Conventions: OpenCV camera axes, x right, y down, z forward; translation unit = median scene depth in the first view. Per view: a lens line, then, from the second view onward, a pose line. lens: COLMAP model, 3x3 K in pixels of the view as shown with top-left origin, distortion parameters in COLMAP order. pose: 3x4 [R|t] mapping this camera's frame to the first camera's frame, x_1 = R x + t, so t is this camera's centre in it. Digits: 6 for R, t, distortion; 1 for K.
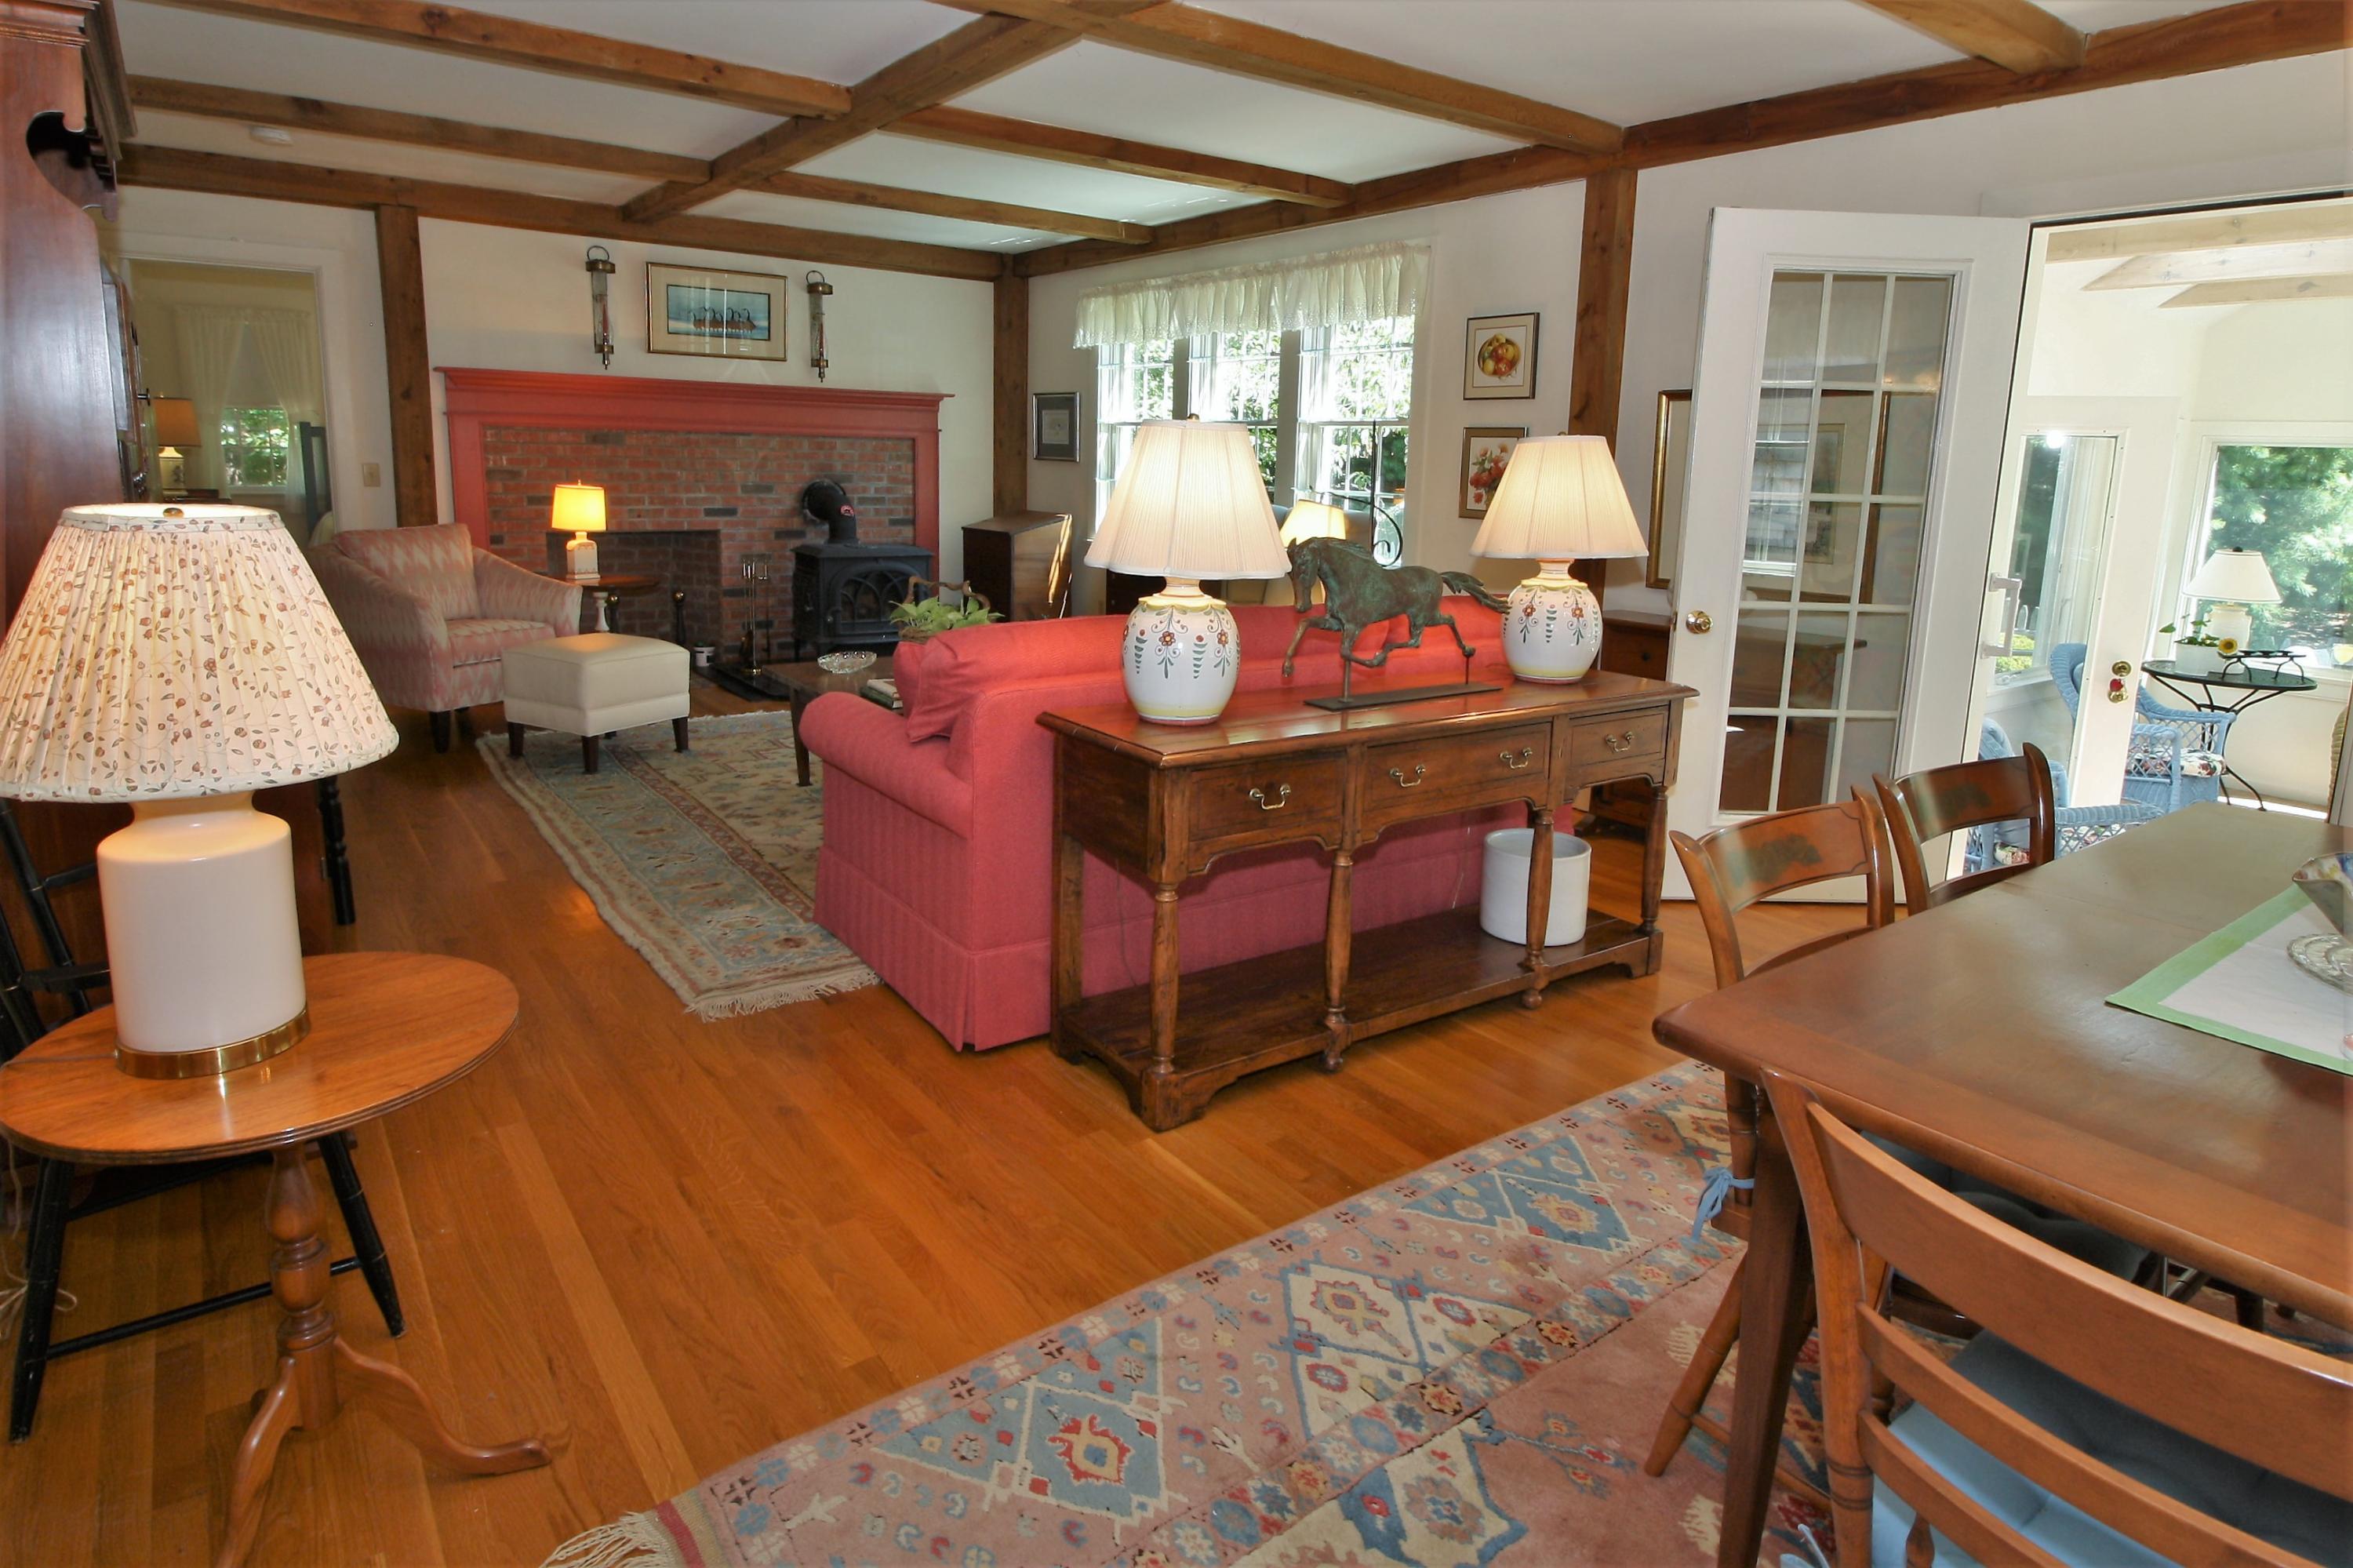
lens RADIAL K [[1297.3, 0, 1177.8], [0, 1297.3, 687.2], [0, 0, 1]] dist [-0.004271, -0.009642]
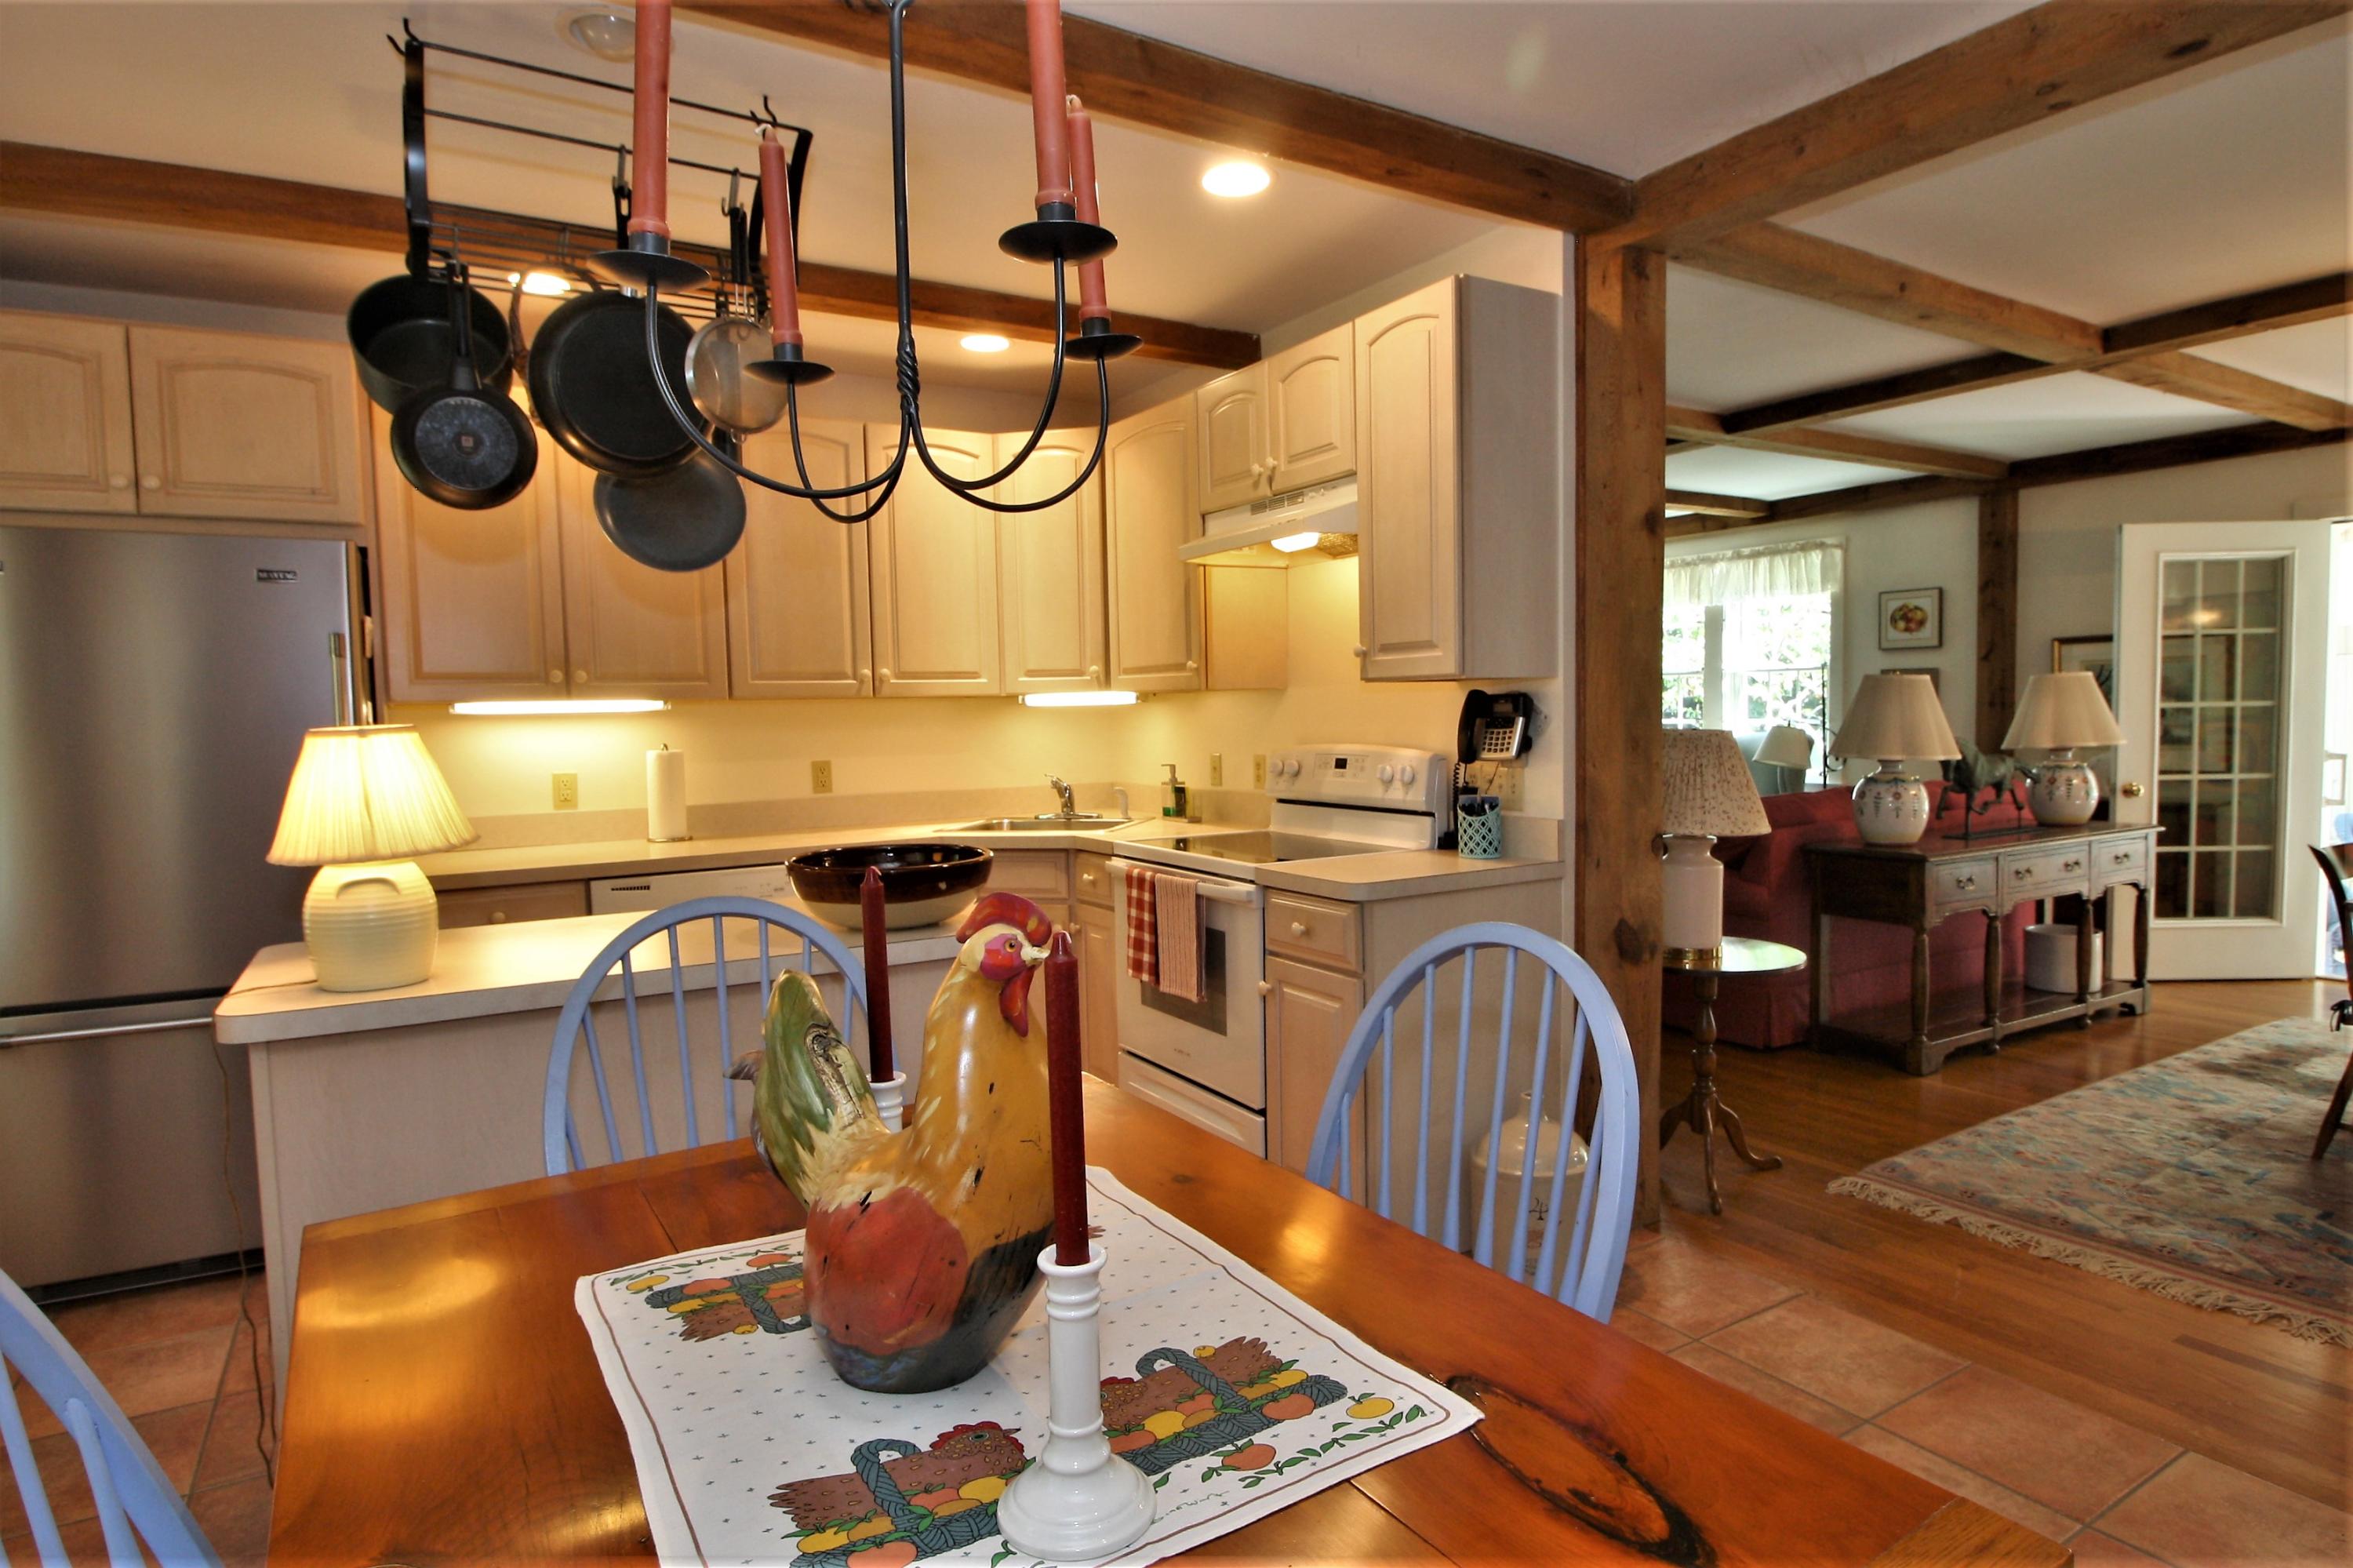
lens RADIAL K [[1297.3, 0, 1210.8], [0, 1297.3, 787.1], [0, 0, 1]] dist [-0.004271, -0.009642]
pose [[0.996346, -0.042407, -0.074133, -0.387376], [0.033547, 0.992573, -0.116930, 0.059837], [0.078541, 0.114016, 0.990369, -0.398809]]
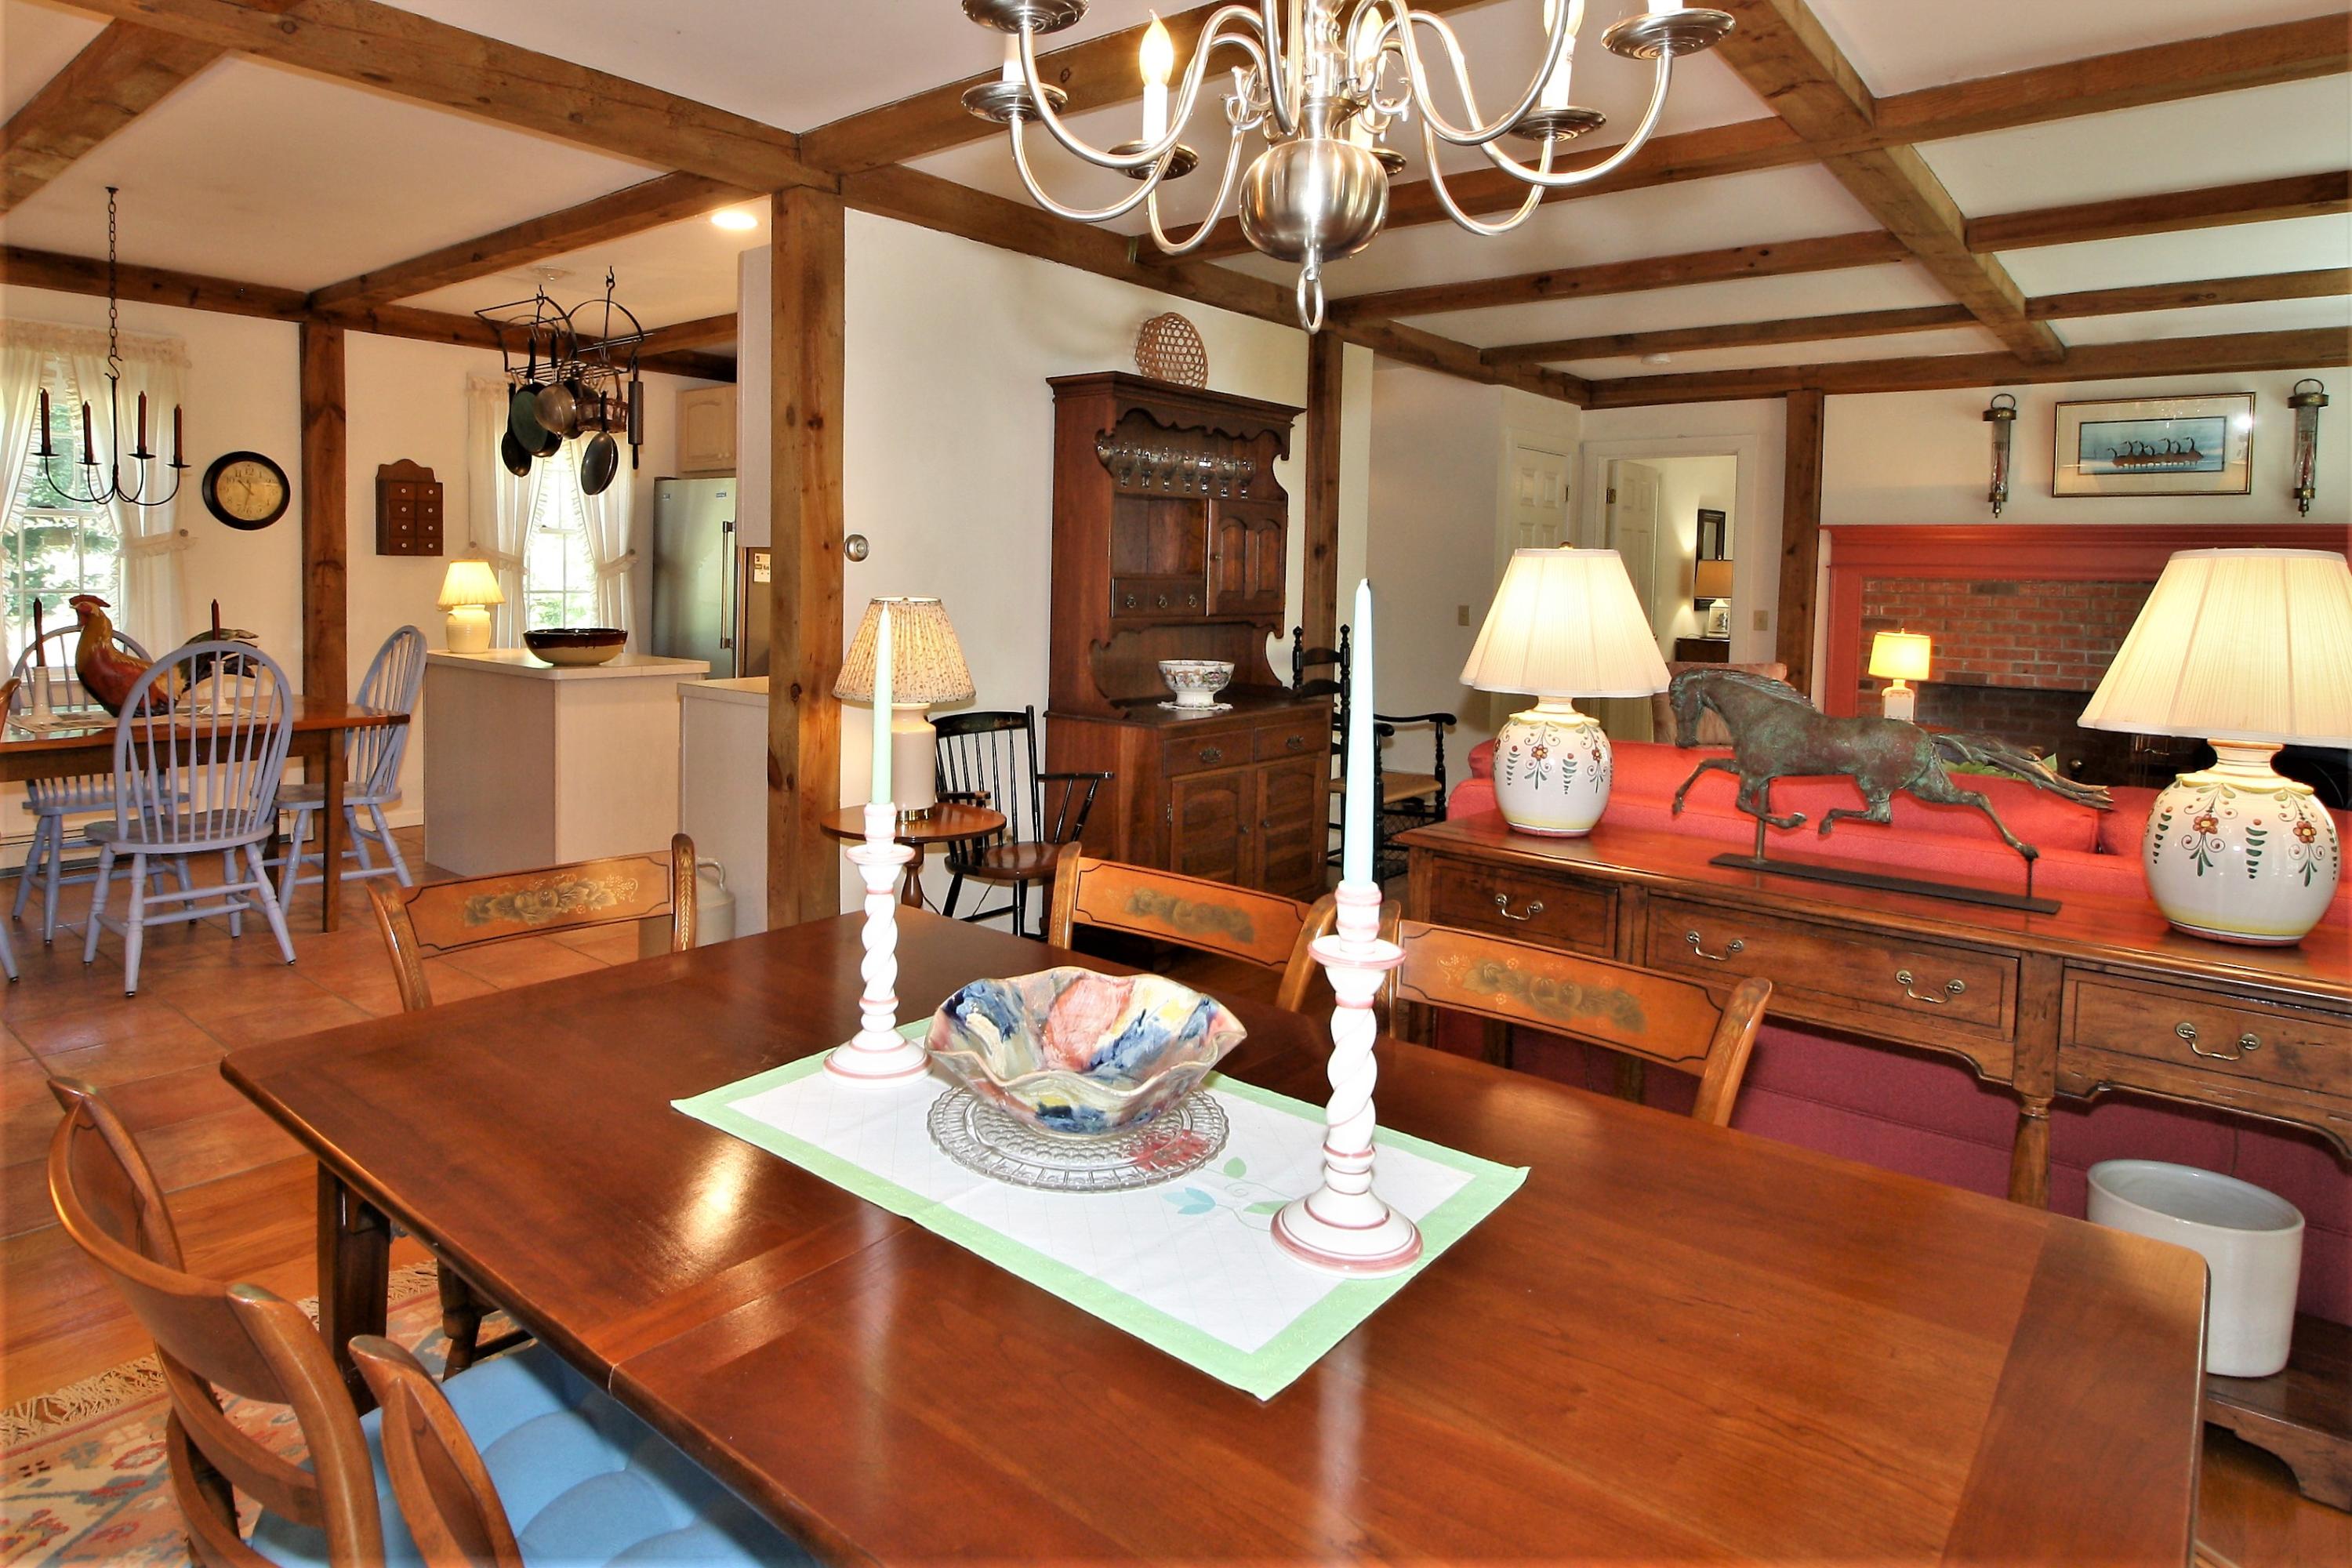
lens RADIAL K [[1296.7, 0, 1049.0], [0, 1296.7, 633.1], [0, 0, 1]] dist [-0.004271, -0.009642]
pose [[0.217489, 0.023669, -0.975776, 0.452090], [-0.185016, 0.982581, -0.017404, -0.018845], [0.958367, 0.184319, 0.218080, 0.173901]]
